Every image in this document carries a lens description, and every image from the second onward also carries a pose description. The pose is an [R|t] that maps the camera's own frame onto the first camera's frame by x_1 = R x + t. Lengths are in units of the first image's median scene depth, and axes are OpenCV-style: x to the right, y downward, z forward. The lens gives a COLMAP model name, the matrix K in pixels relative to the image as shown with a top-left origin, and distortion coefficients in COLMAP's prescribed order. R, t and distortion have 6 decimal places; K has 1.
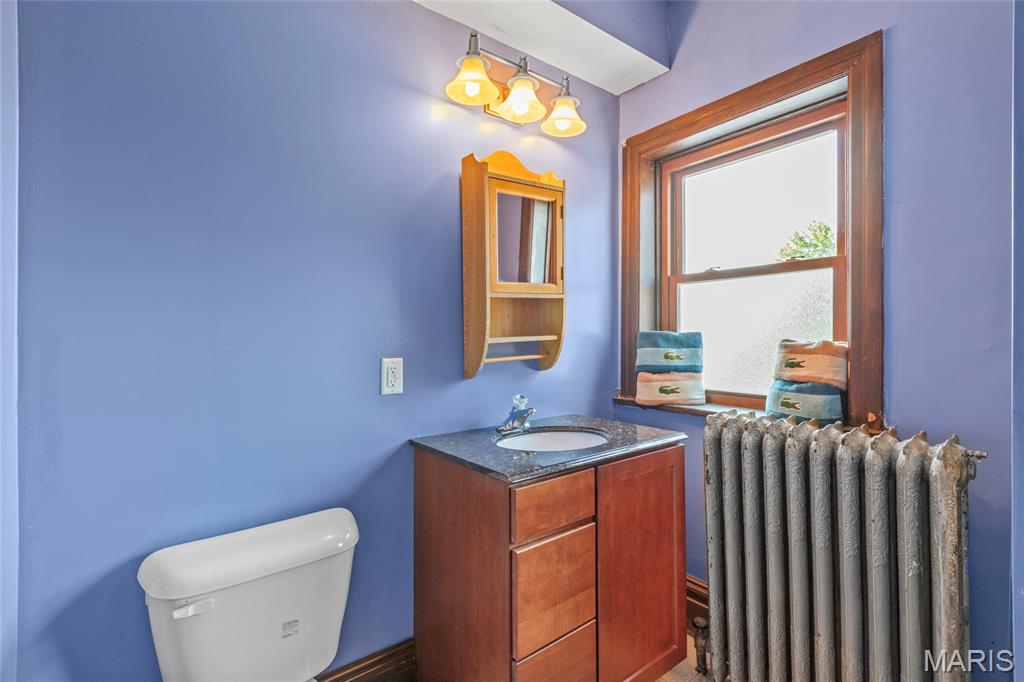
lens RADIAL K [[451.6, 0, 512.5], [0, 451.6, 330.9], [0, 0, 1]] dist [0.000331, -0.000352]
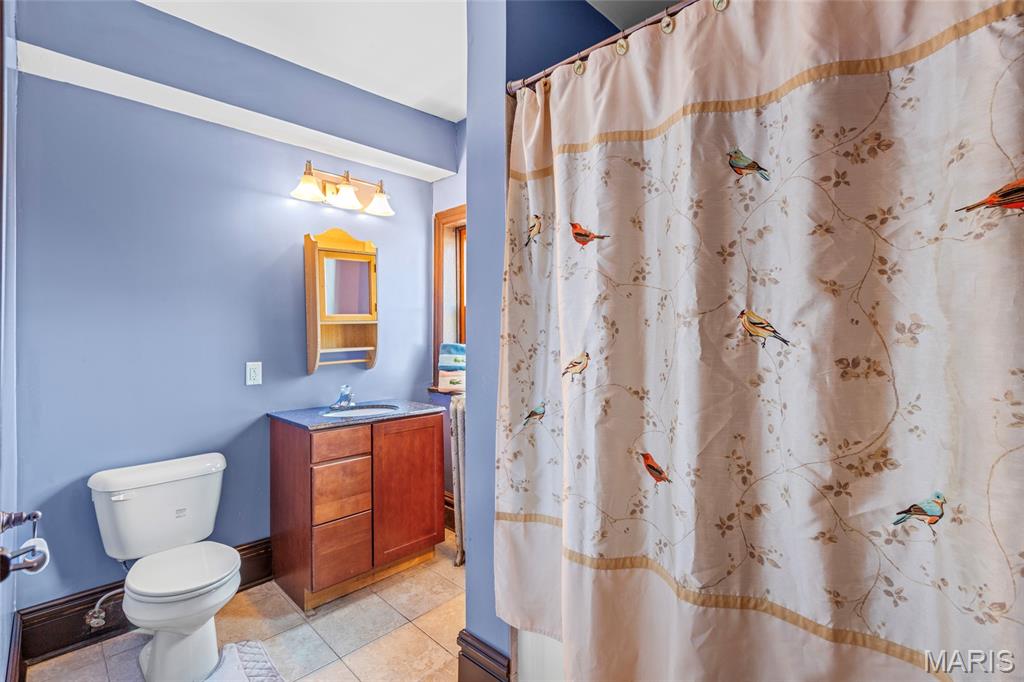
lens RADIAL K [[451.6, 0, 512.3], [0, 451.6, 335.9], [0, 0, 1]] dist [0.000331, -0.000352]
pose [[0.991569, 0.004922, 0.129483, 0.415547], [-0.006670, 0.999892, 0.013073, -0.058310], [-0.129405, -0.013827, 0.991495, -0.676629]]
